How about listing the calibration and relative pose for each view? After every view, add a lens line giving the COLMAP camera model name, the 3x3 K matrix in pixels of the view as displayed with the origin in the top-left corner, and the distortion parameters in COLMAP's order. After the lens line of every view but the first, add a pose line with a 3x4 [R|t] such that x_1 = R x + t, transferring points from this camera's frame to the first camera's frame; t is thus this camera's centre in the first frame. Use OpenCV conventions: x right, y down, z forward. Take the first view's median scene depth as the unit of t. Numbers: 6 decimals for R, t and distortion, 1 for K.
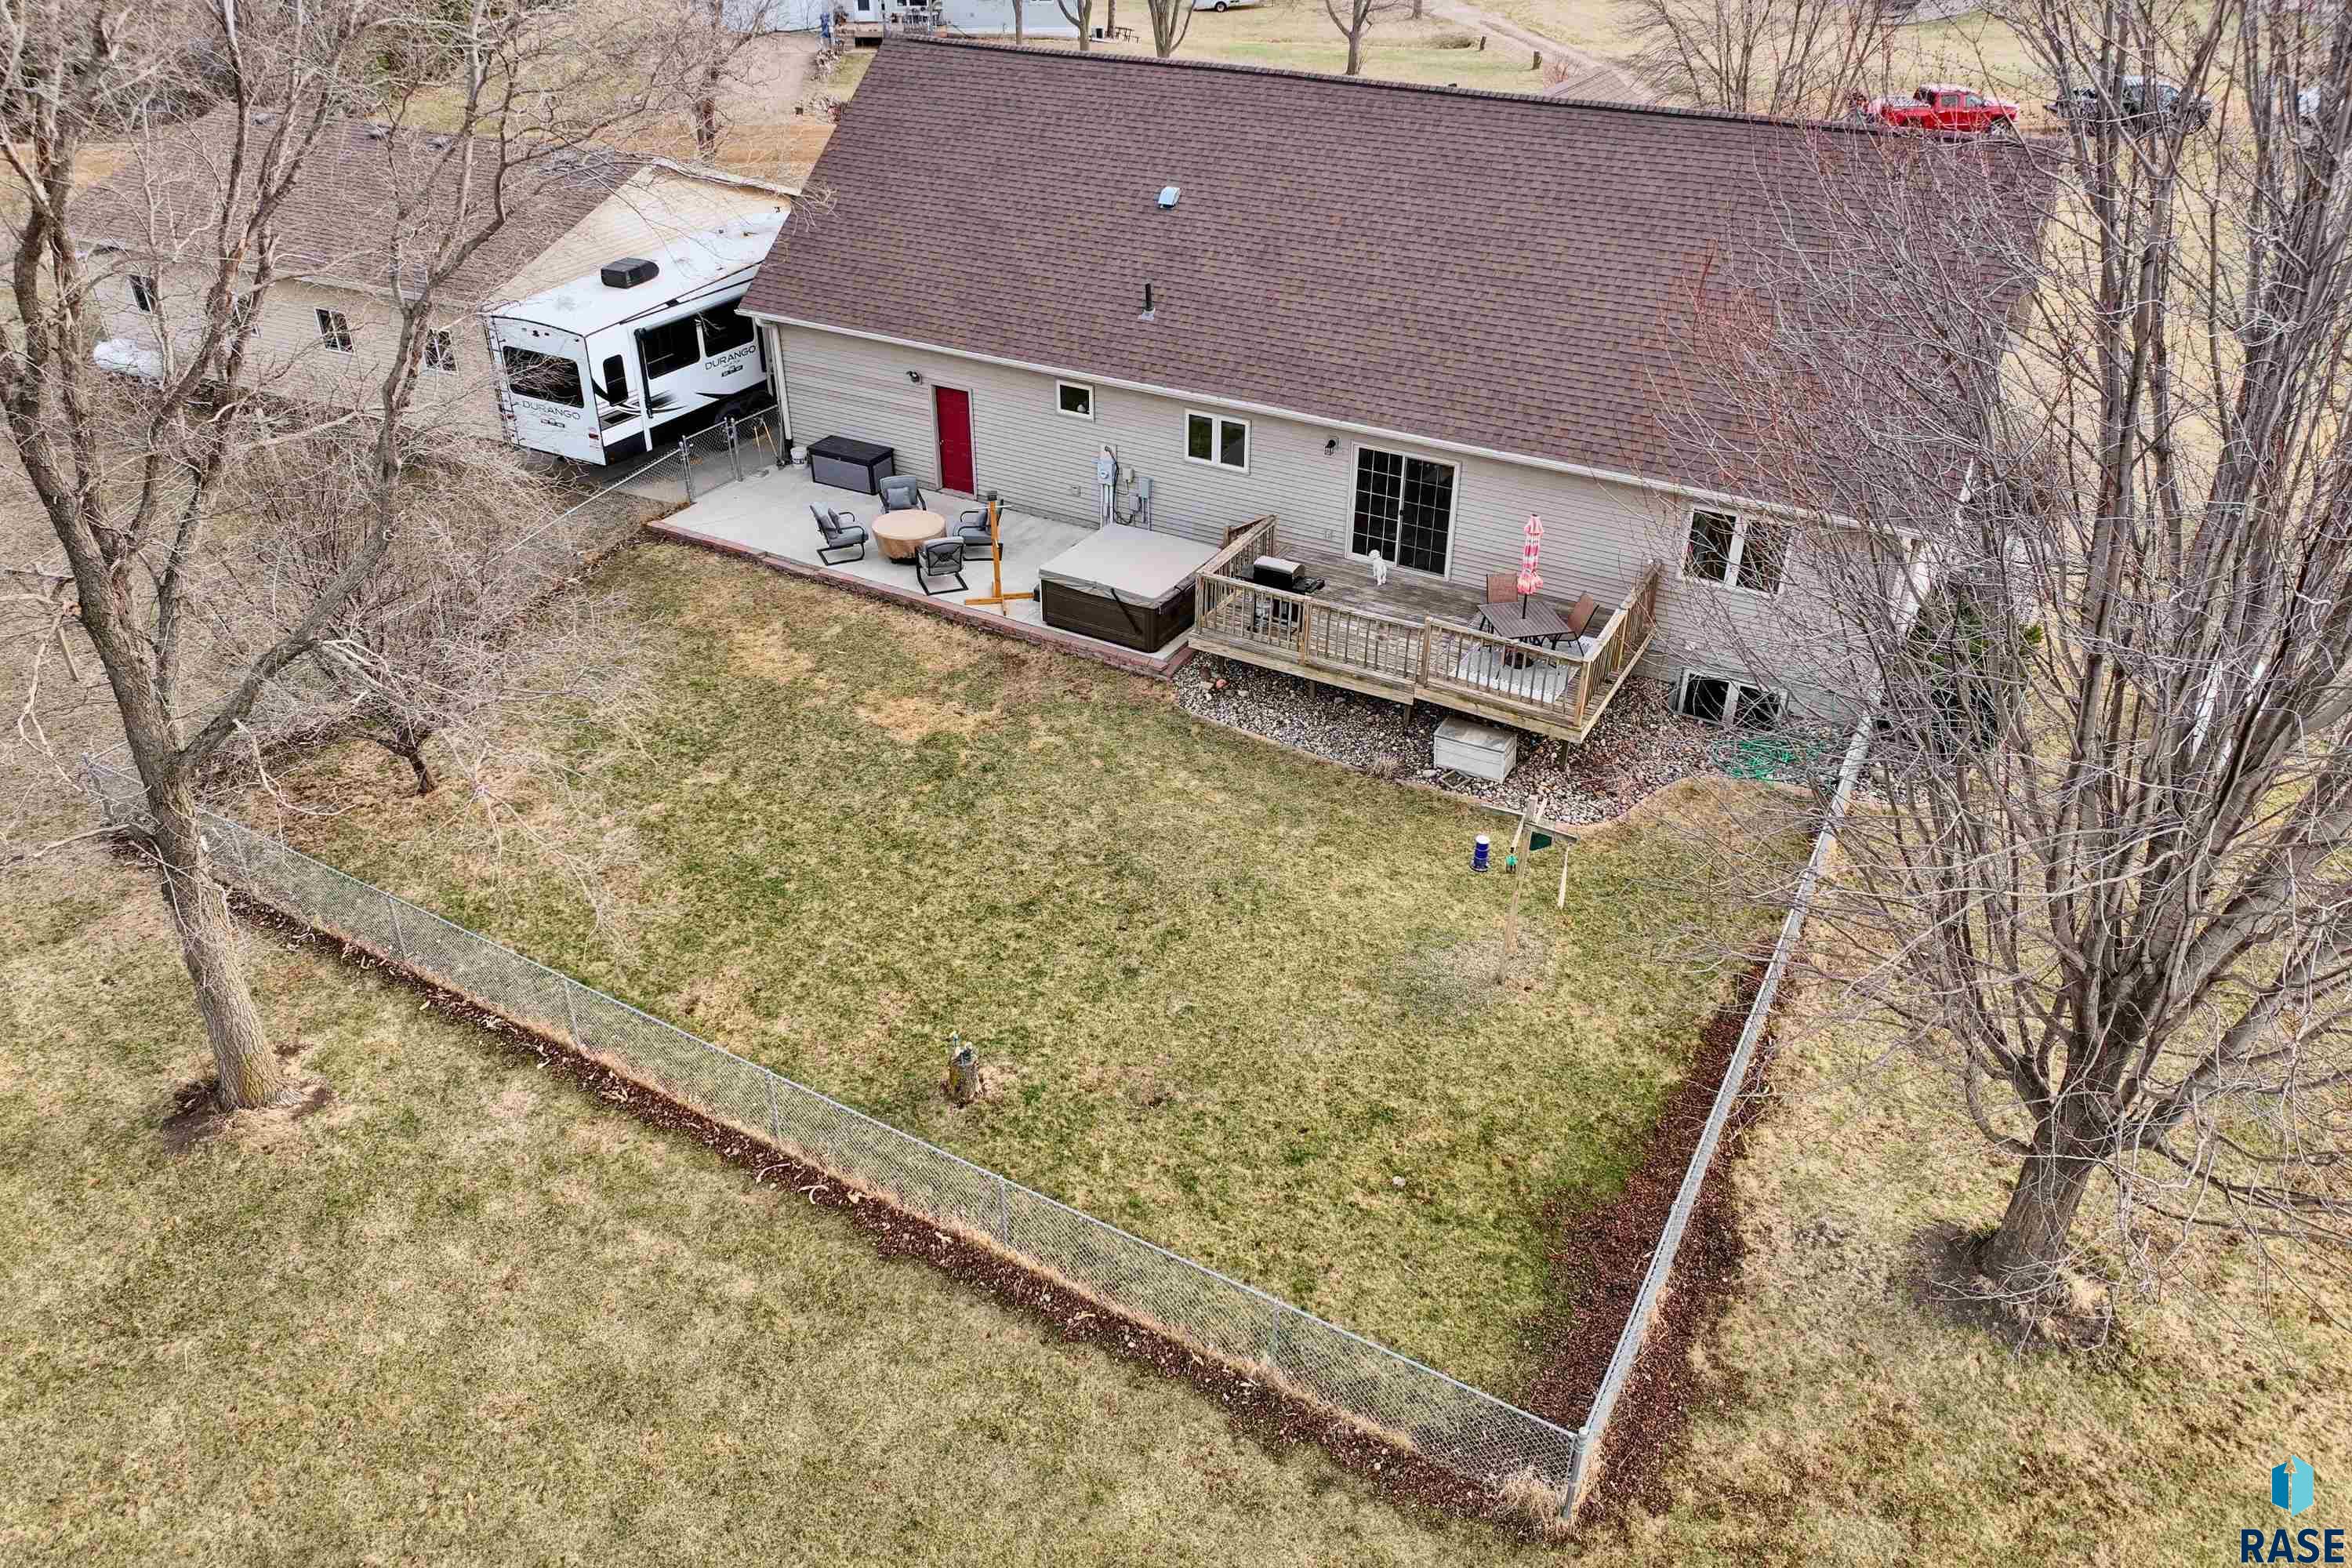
lens RADIAL K [[1648.2, 0, 1168.5], [0, 1648.2, 707.5], [0, 0, 1]] dist [0.010702, 0.005502]
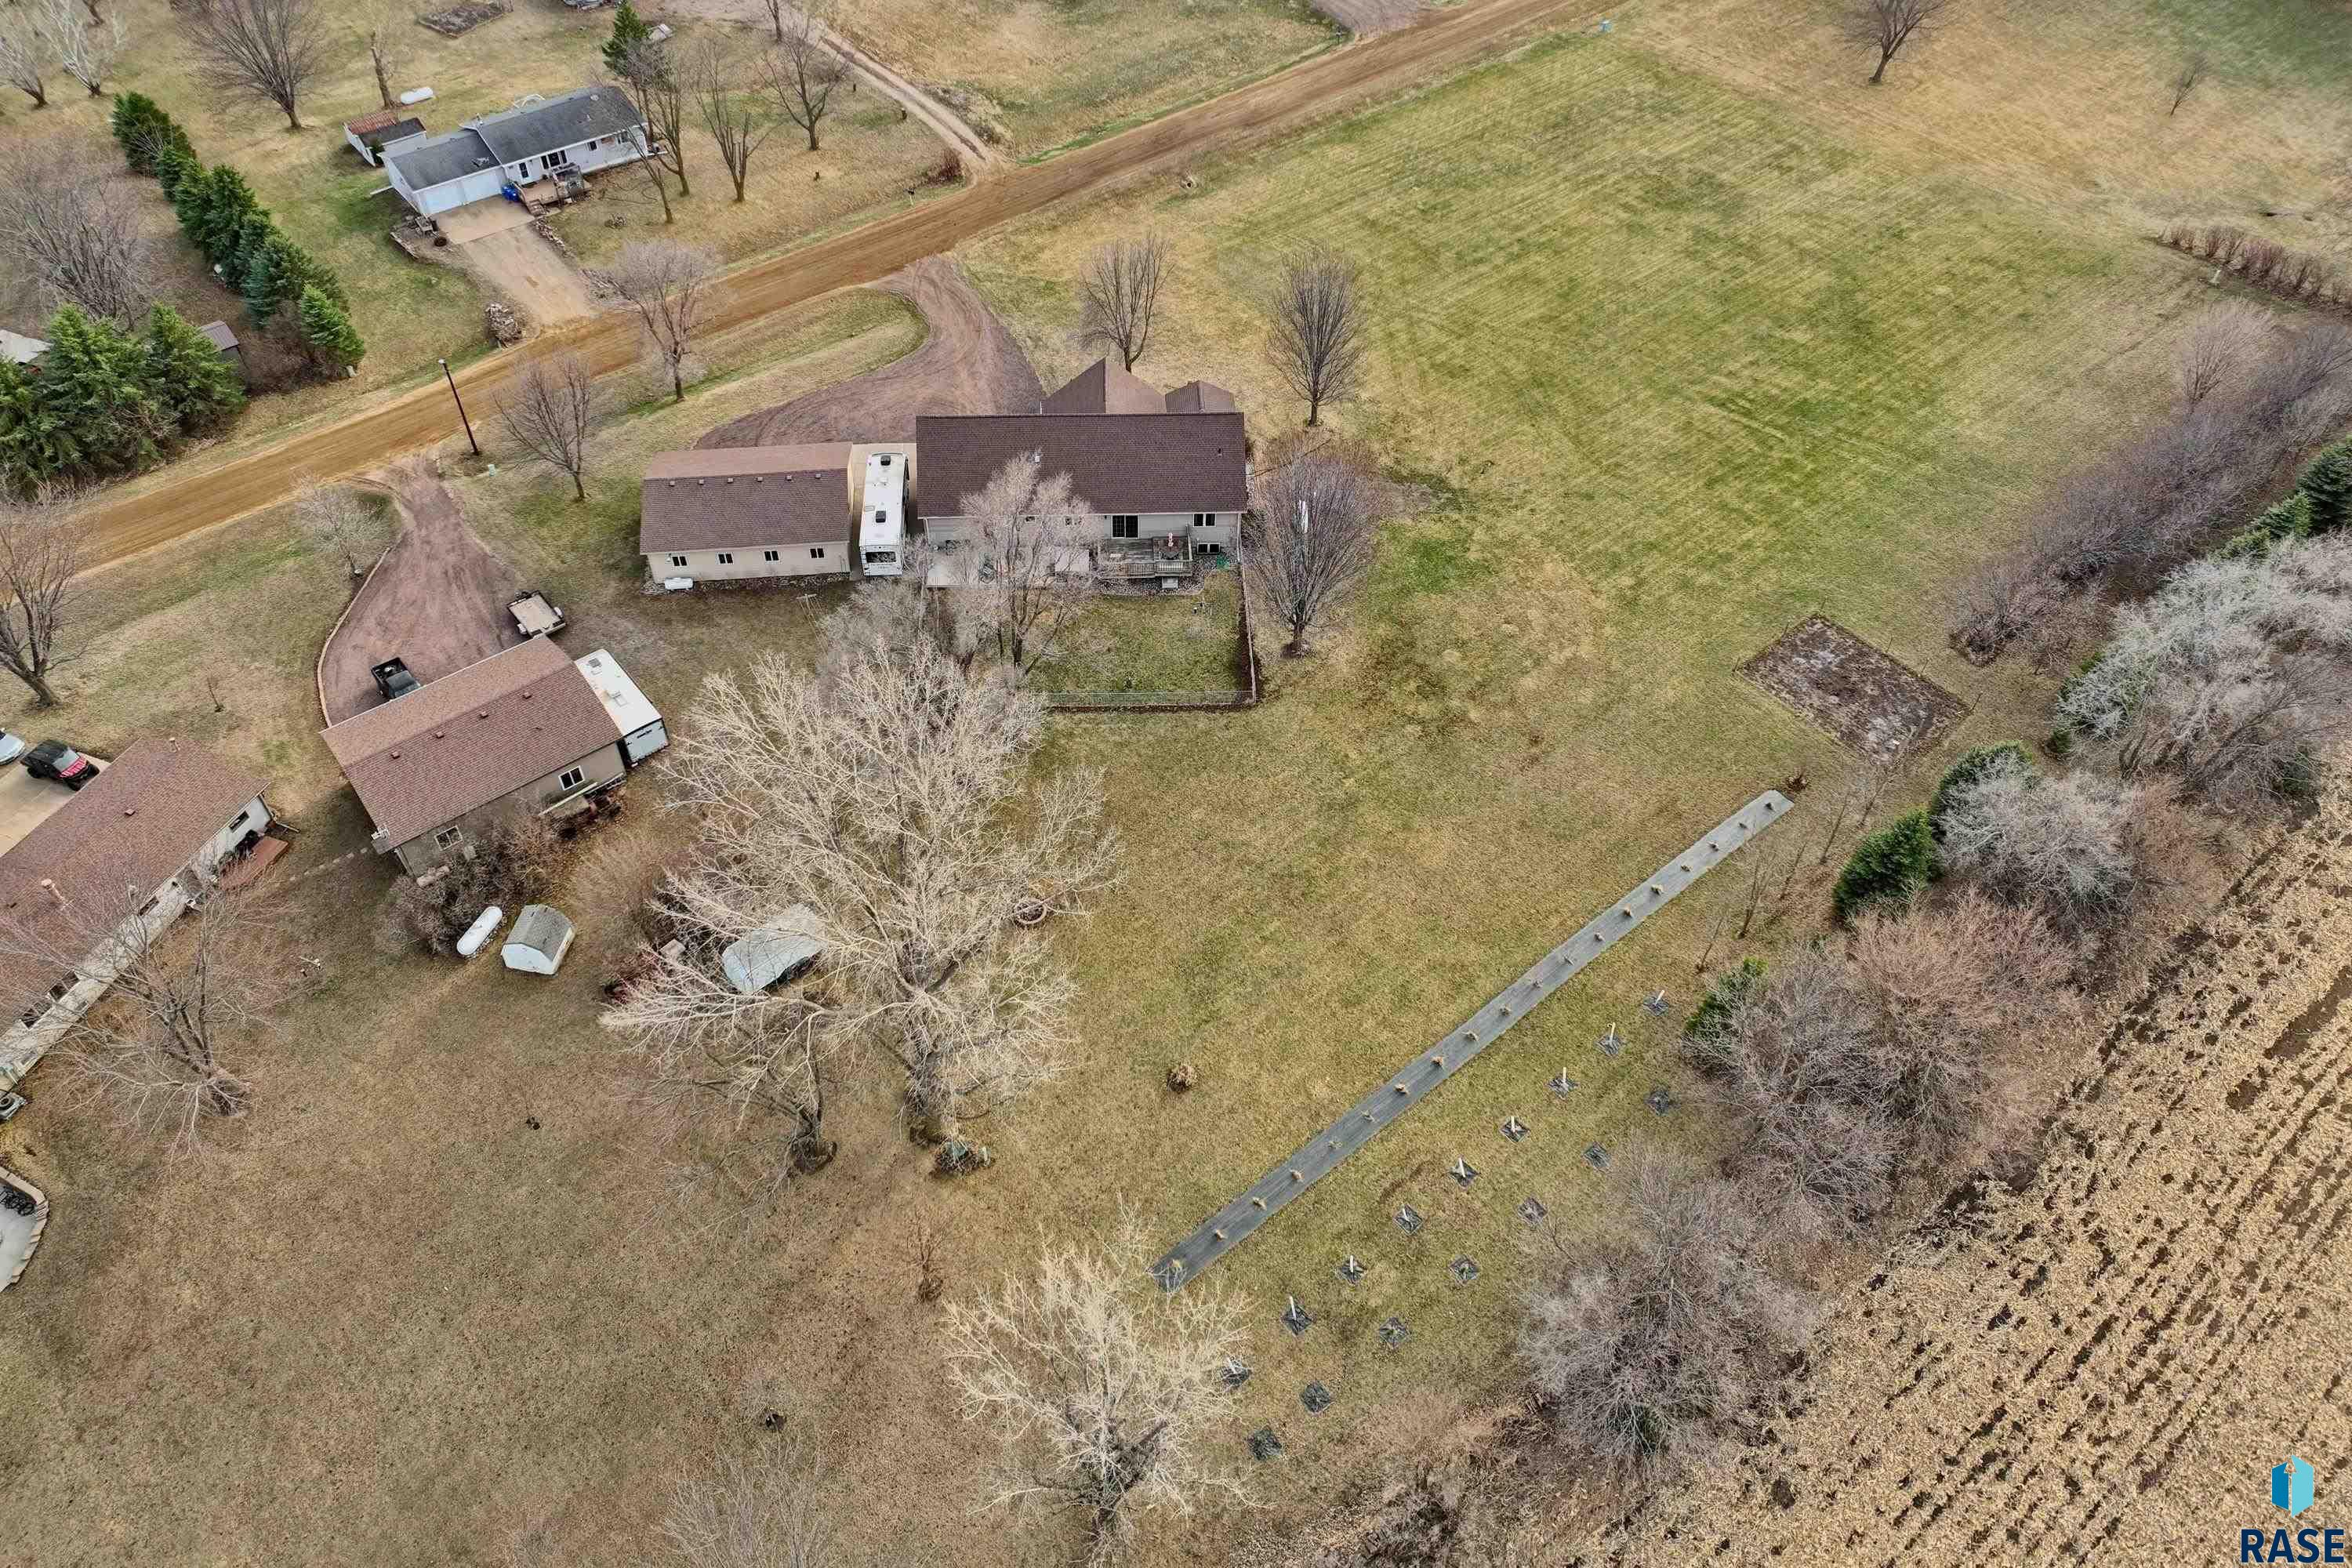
lens RADIAL K [[1648.2, 0, 1168.5], [0, 1648.2, 707.5], [0, 0, 1]] dist [0.010702, 0.005502]
pose [[0.845680, -0.373207, 0.381501, -2.049486], [0.253673, 0.910014, 0.327910, -1.406339], [-0.469549, -0.180530, 0.864252, -3.649674]]
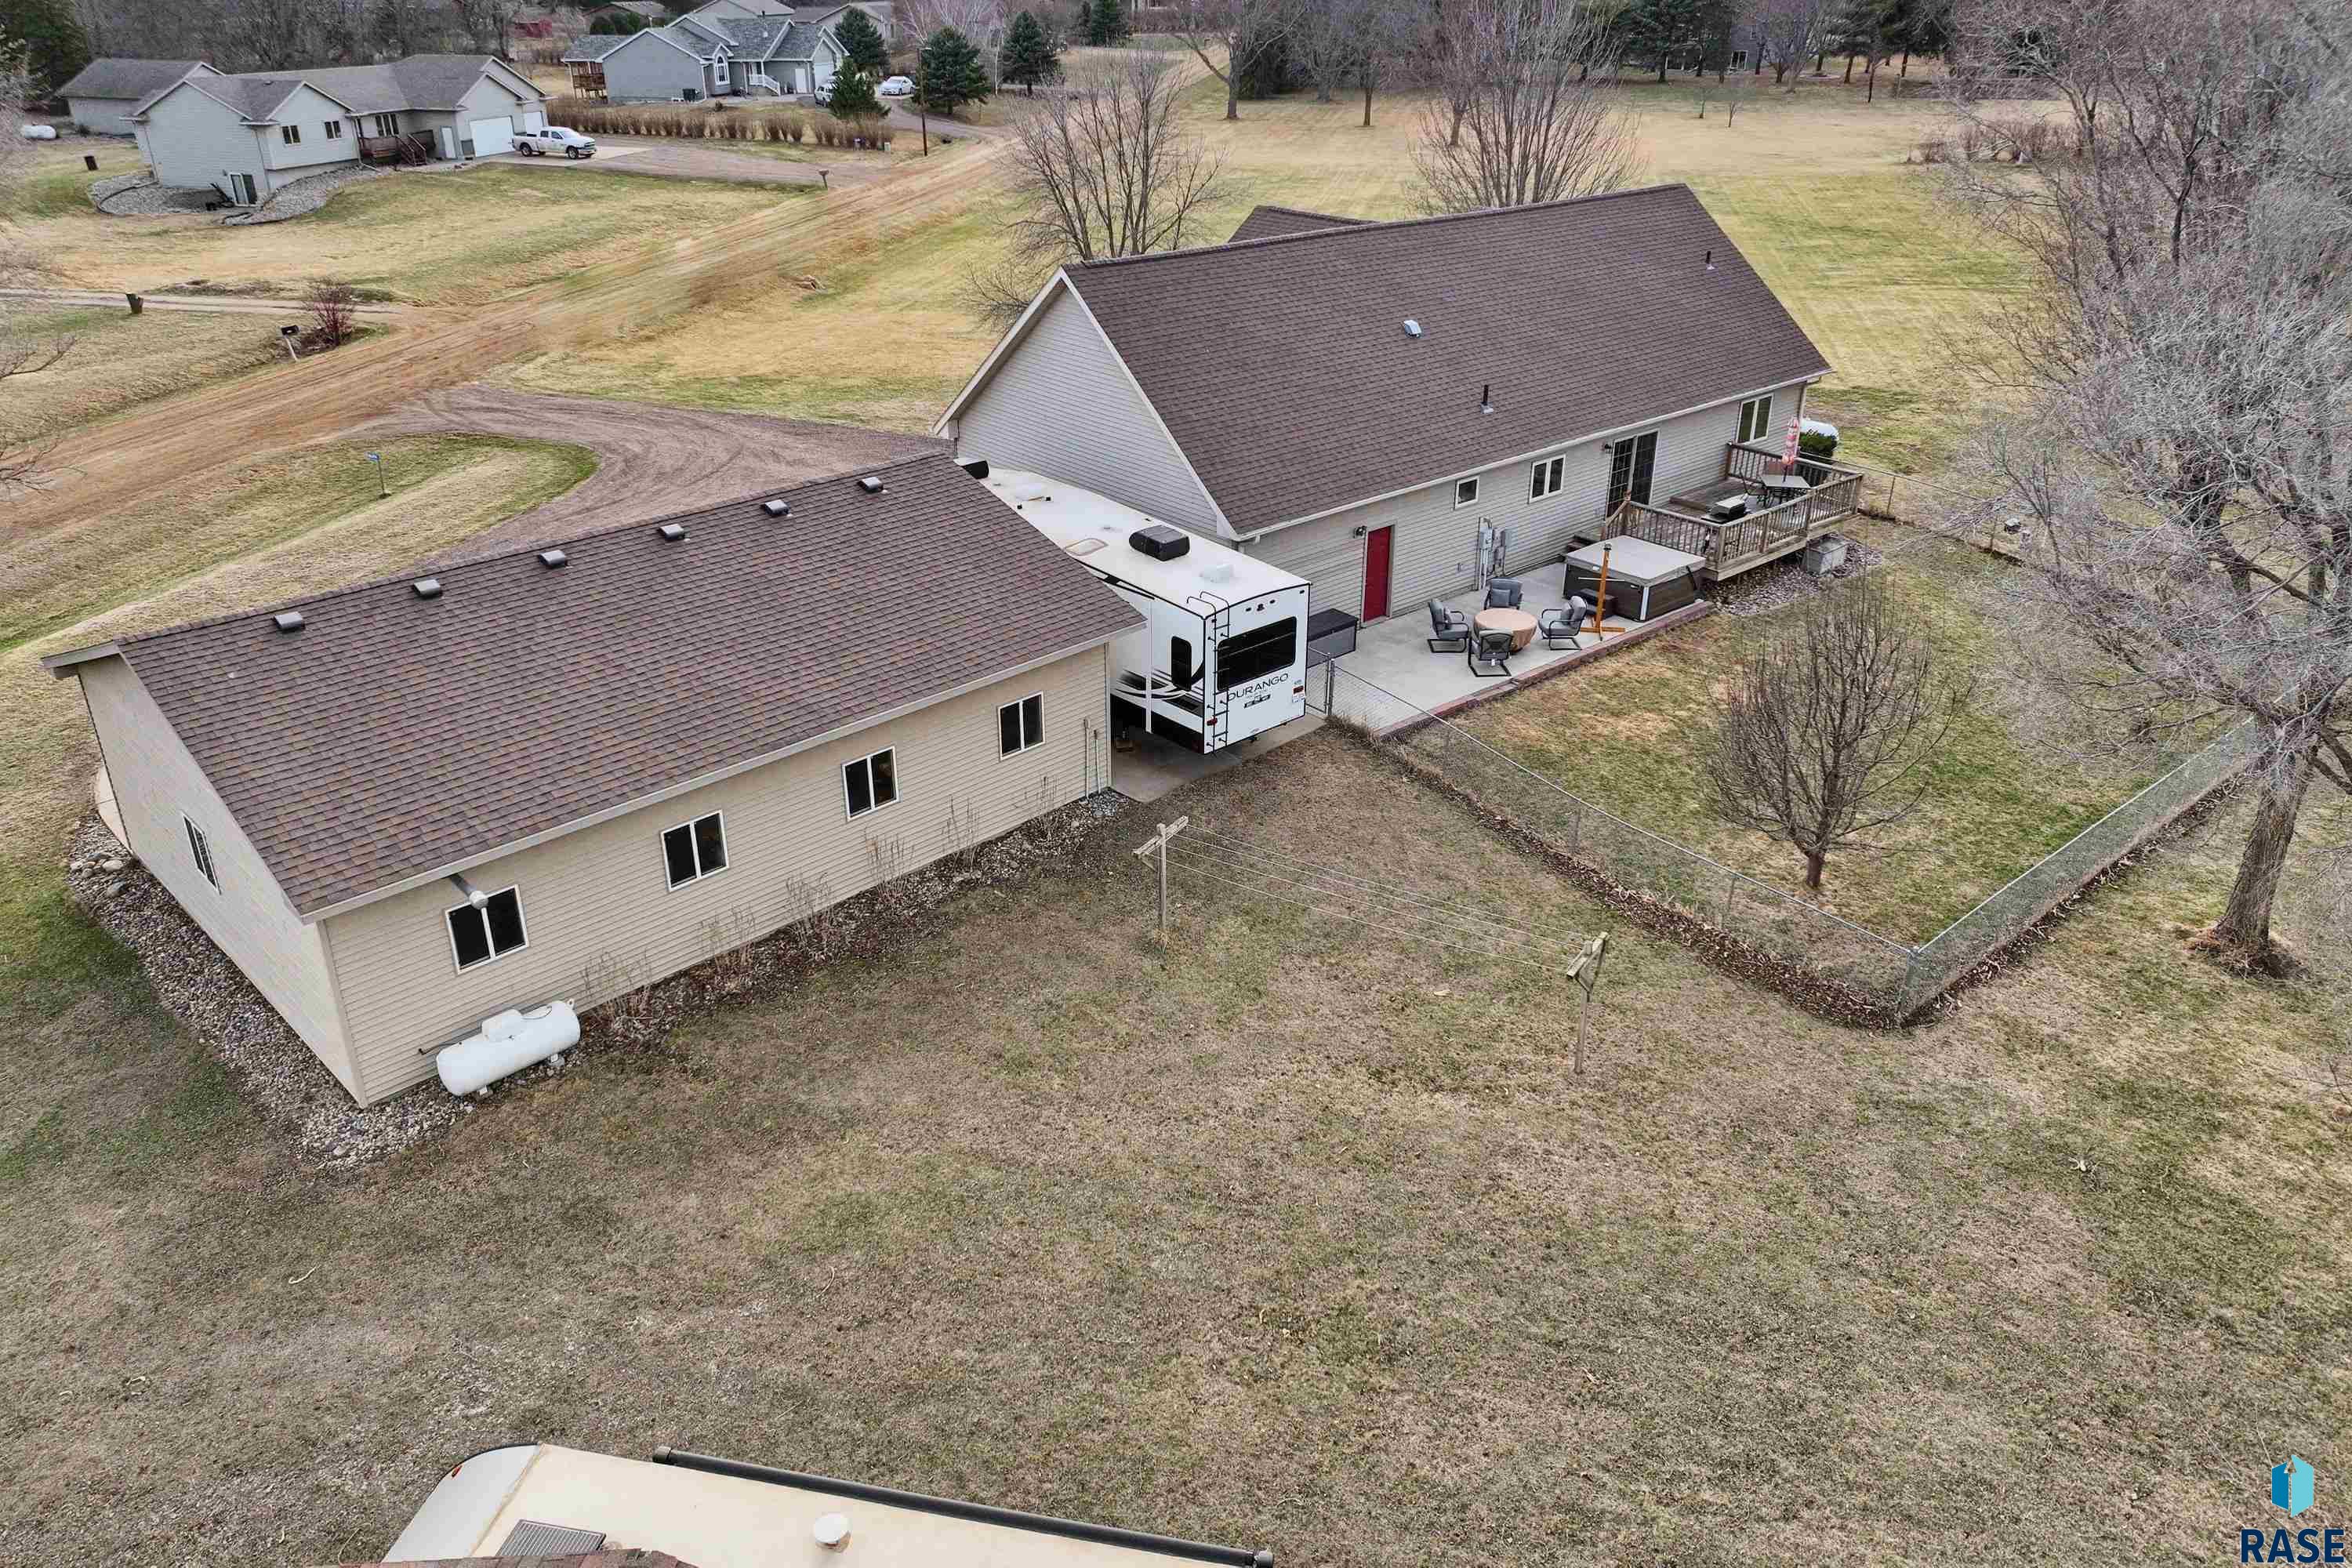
lens RADIAL K [[1648.2, 0, 1168.5], [0, 1648.2, 707.5], [0, 0, 1]] dist [0.010702, 0.005502]
pose [[0.330299, -0.387395, 0.860713, -1.884521], [0.463356, 0.861001, 0.209711, -0.614239], [-0.822316, 0.329550, 0.463890, 0.990859]]
